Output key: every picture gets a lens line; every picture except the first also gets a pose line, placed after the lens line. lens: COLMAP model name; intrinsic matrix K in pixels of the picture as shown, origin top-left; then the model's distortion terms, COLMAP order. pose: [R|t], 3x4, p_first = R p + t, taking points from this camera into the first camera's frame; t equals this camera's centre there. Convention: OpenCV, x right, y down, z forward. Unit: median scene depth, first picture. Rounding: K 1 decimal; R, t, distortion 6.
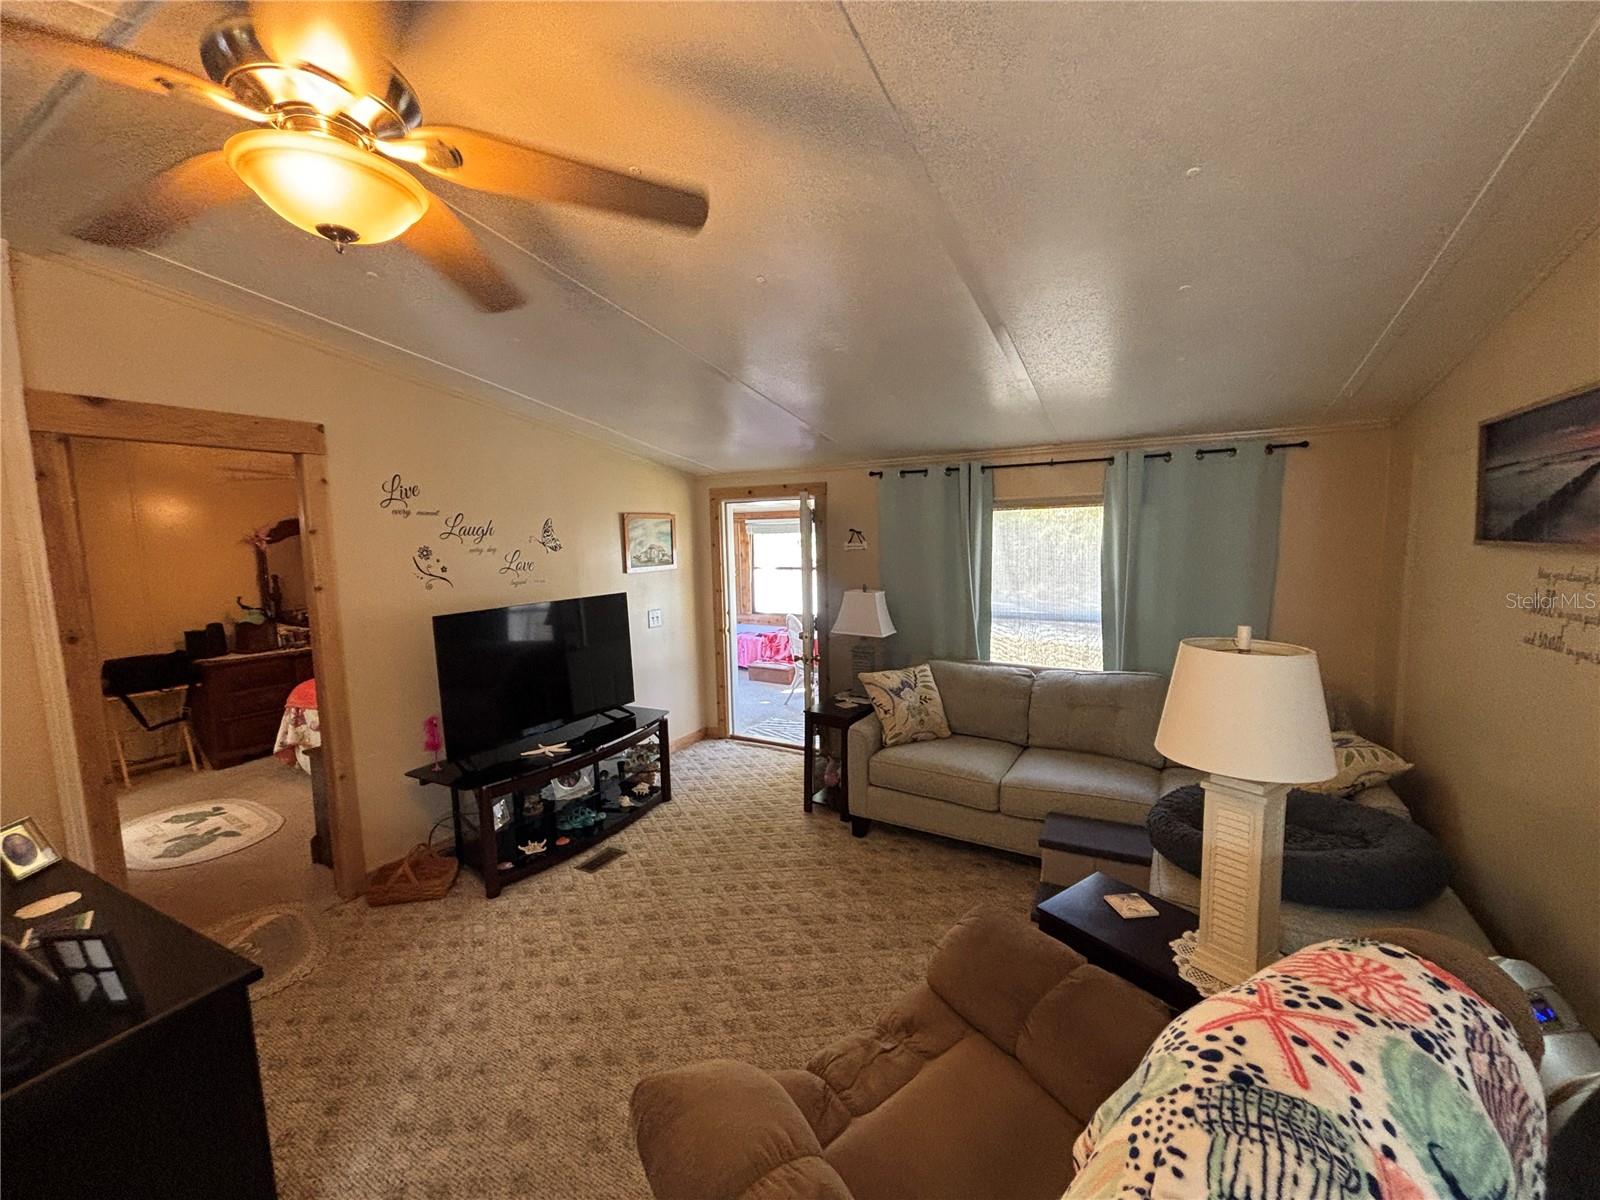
lens RADIAL K [[647.5, 0, 801.1], [0, 647.5, 609.8], [0, 0, 1]] dist [0.001882, -0.000367]
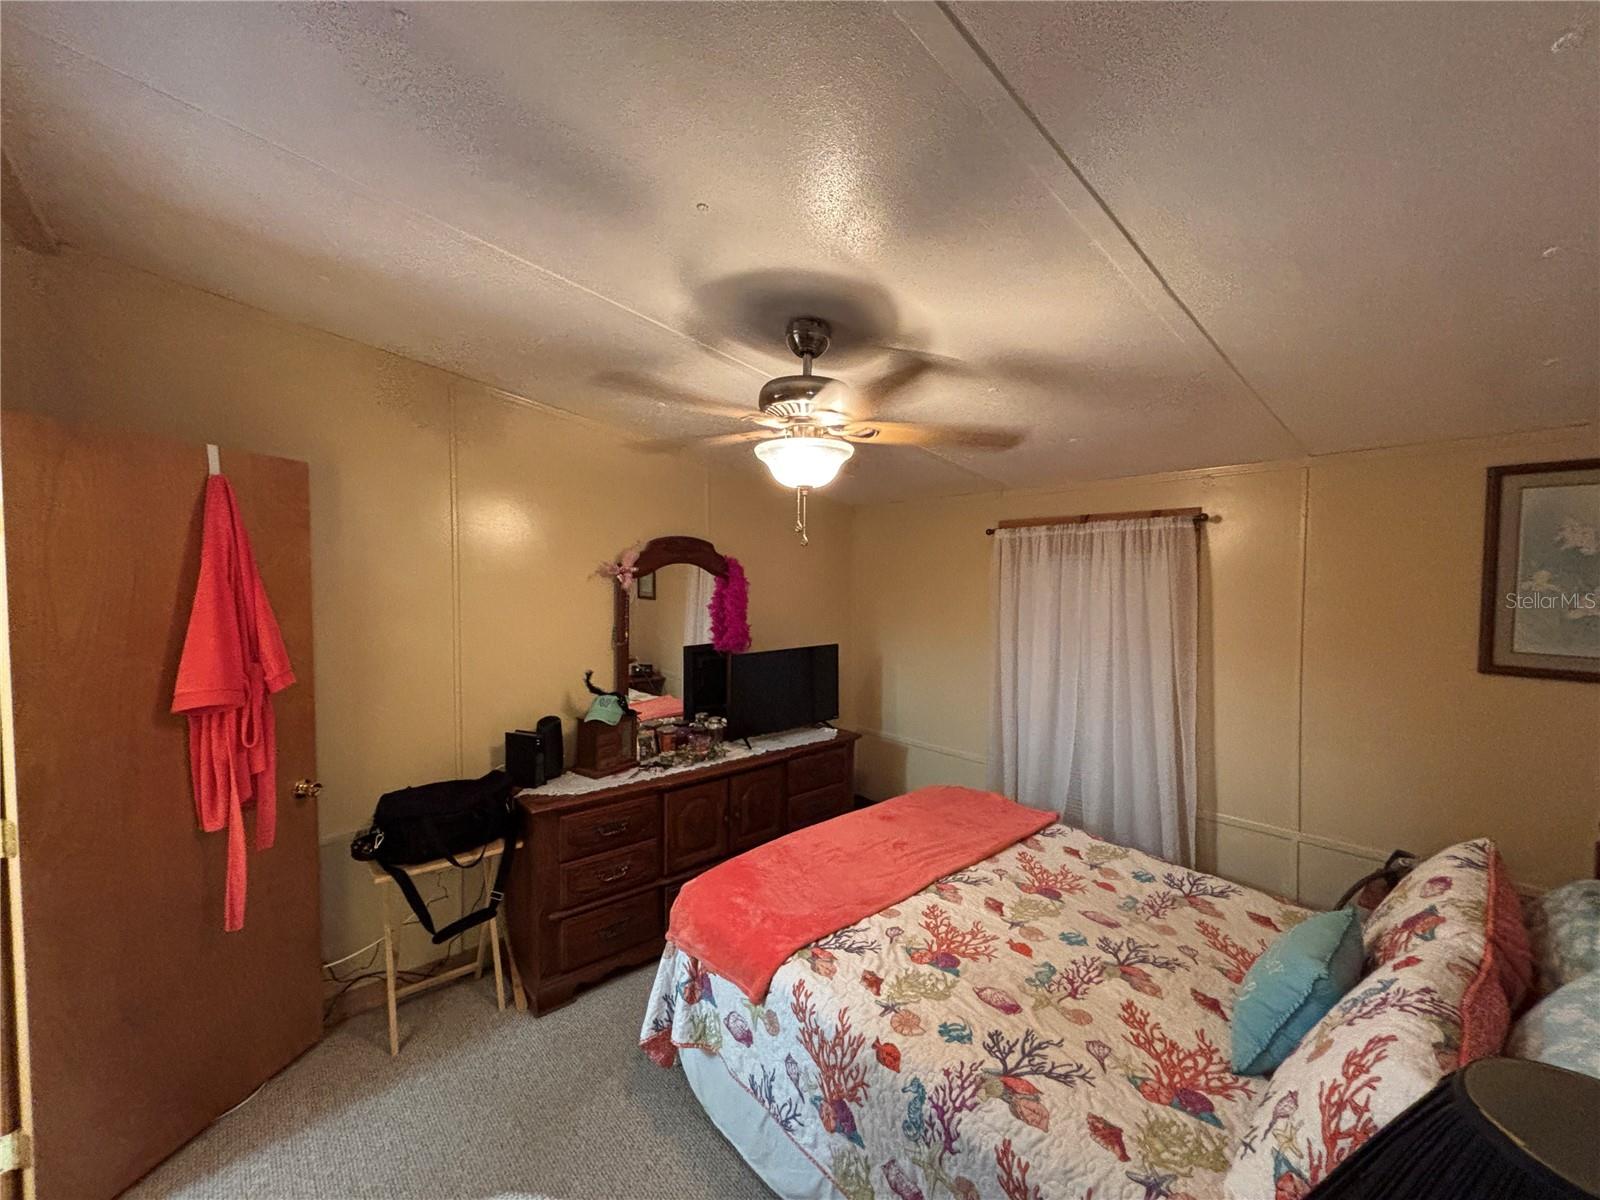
lens RADIAL K [[647.5, 0, 800.4], [0, 647.5, 593.5], [0, 0, 1]] dist [0.001882, -0.000367]
pose [[0.940905, 0.016161, -0.338285, -0.515057], [-0.042142, 0.996684, -0.069600, -0.057502], [0.336038, 0.079744, 0.938466, 0.541108]]
